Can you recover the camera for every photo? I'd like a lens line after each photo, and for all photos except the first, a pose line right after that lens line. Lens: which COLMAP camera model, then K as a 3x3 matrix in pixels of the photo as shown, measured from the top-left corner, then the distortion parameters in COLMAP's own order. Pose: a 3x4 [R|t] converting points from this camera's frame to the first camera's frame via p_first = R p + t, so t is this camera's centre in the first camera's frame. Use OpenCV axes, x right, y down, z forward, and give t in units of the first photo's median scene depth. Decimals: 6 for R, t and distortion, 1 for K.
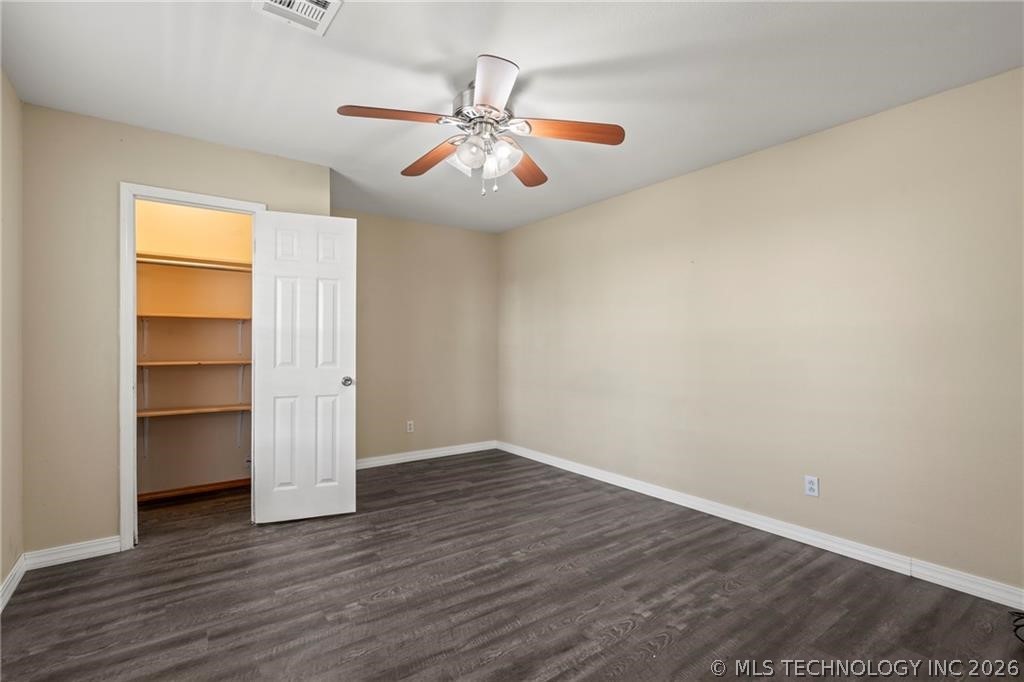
lens RADIAL K [[466.6, 0, 508.9], [0, 466.6, 343.1], [0, 0, 1]] dist [-0.002379, 0.000456]
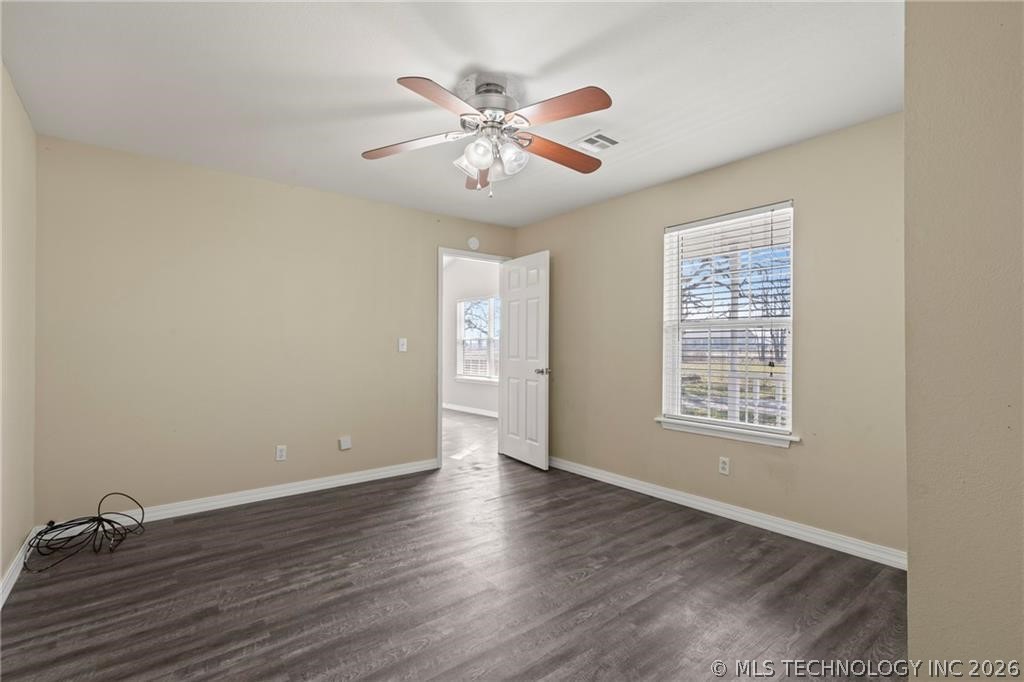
lens RADIAL K [[466.6, 0, 508.9], [0, 466.6, 343.1], [0, 0, 1]] dist [-0.002379, 0.000456]
pose [[-0.999221, -0.004745, -0.039165, -0.057639], [-0.004234, 0.999905, -0.013136, 0.008666], [0.039224, -0.012960, -0.999146, 2.054686]]
